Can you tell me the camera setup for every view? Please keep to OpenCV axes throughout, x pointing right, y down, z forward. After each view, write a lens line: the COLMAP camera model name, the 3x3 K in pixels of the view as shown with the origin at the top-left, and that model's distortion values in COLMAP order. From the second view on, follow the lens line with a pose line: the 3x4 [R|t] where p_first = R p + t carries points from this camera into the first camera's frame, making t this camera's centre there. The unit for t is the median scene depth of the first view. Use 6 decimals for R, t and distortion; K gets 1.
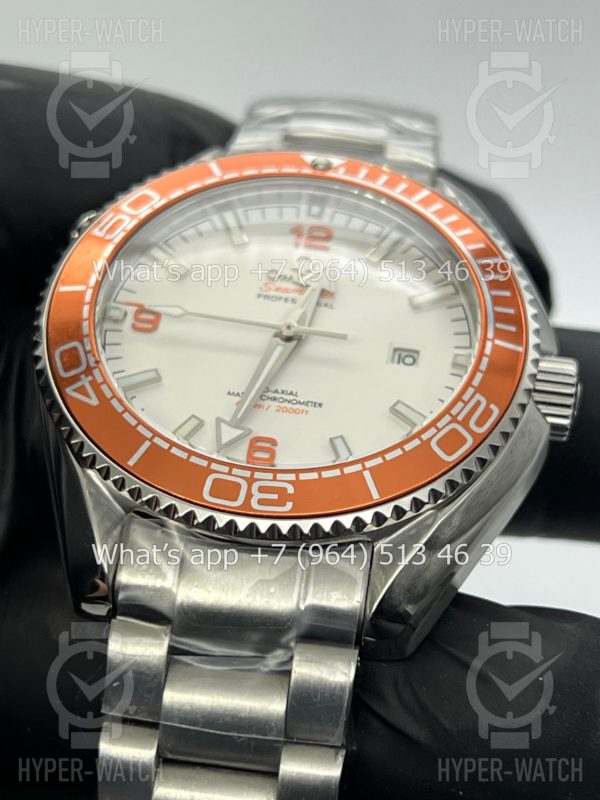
lens RADIAL K [[1800.7, 0, 300.2], [0, 1800.7, 445.2], [0, 0, 1]] dist [-0.001609, -0.774288]
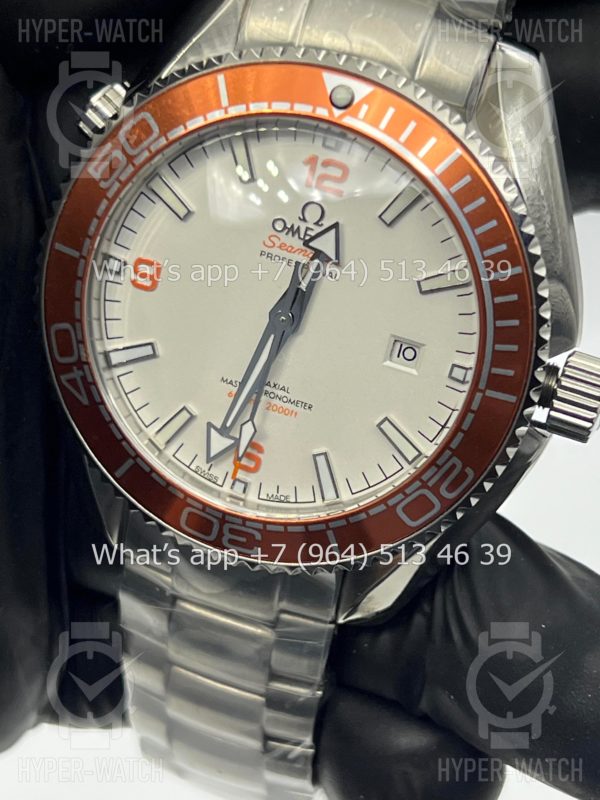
lens RADIAL K [[1800.7, 0, 300.2], [0, 1800.7, 445.2], [0, 0, 1]] dist [-0.001609, -0.774288]
pose [[0.964711, 0.166150, -0.204273, 0.216070], [0.051885, 0.640623, 0.766101, -0.783383], [0.258150, -0.749664, 0.609395, 0.388679]]
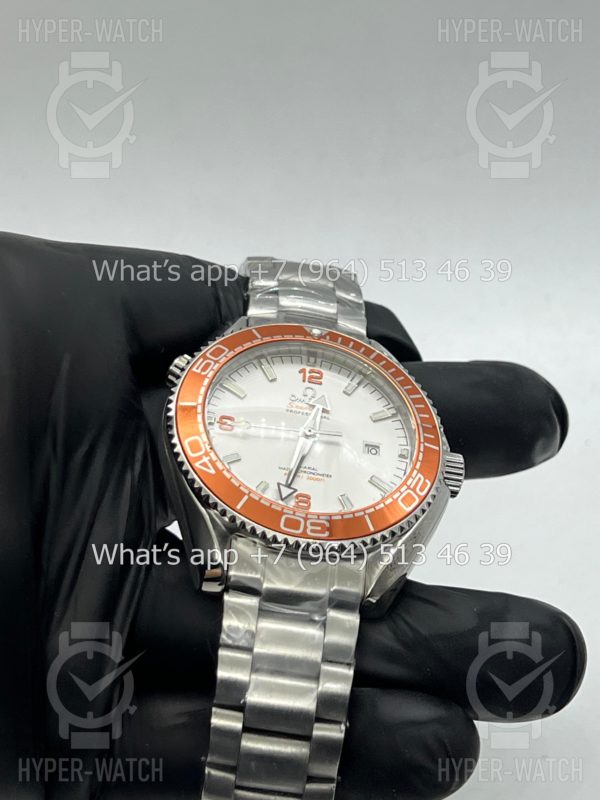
lens RADIAL K [[1800.7, 0, 300.2], [0, 1800.7, 445.2], [0, 0, 1]] dist [-0.001609, -0.774288]
pose [[0.973870, 0.032691, 0.224740, -0.430400], [-0.032656, 0.999459, -0.003876, -0.046242], [-0.224745, -0.003564, 0.974411, -0.753302]]
